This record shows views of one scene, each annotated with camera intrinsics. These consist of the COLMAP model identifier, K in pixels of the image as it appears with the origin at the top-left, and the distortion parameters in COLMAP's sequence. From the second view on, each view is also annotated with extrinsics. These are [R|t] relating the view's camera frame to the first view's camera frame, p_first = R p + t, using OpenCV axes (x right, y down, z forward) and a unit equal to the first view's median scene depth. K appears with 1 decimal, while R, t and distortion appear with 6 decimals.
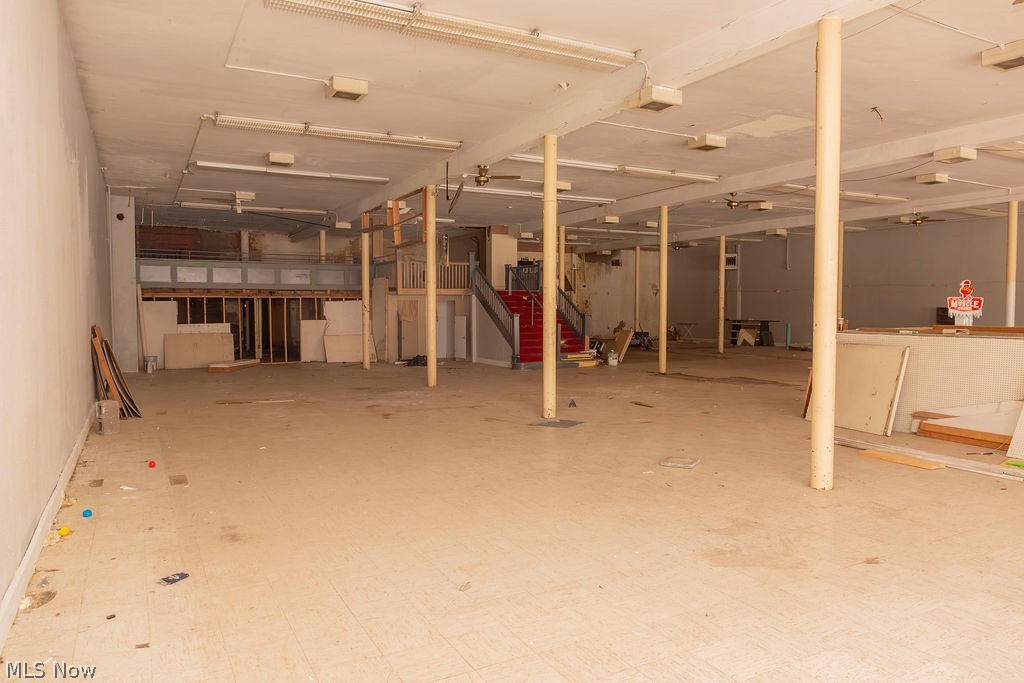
lens RADIAL K [[703.3, 0, 519.7], [0, 703.3, 339.5], [0, 0, 1]] dist [-0.046111, 0.020955]
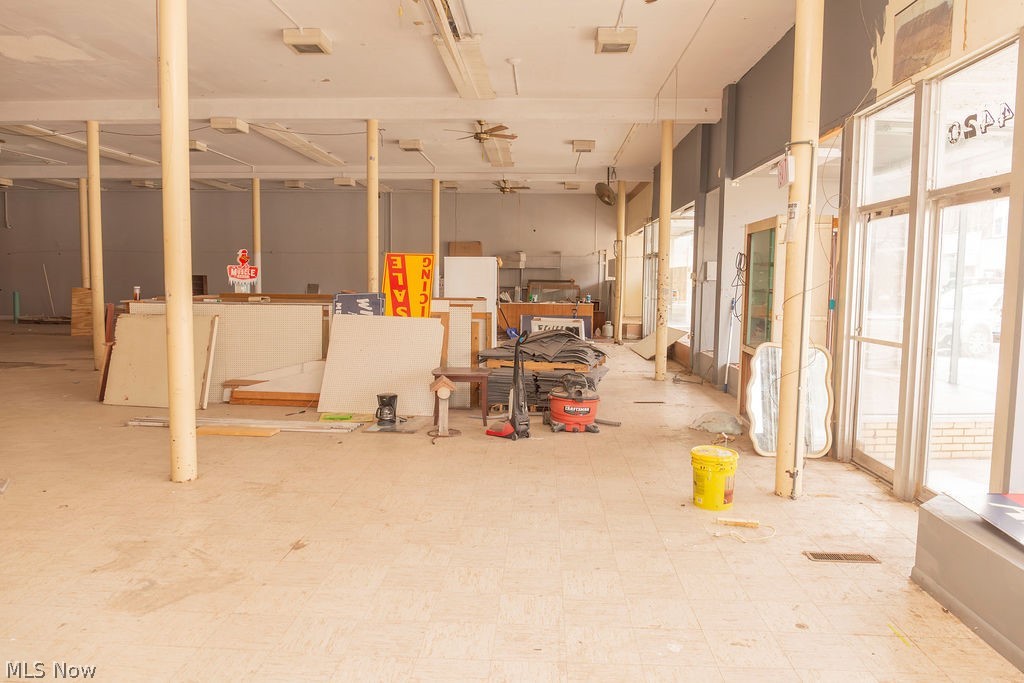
lens RADIAL K [[703.3, 0, 509.2], [0, 703.3, 344.7], [0, 0, 1]] dist [-0.046111, 0.020955]
pose [[0.517342, -0.073513, 0.852615, -0.091033], [0.026308, 0.997199, 0.070016, -0.008859], [-0.855374, -0.013792, 0.517827, 0.178854]]
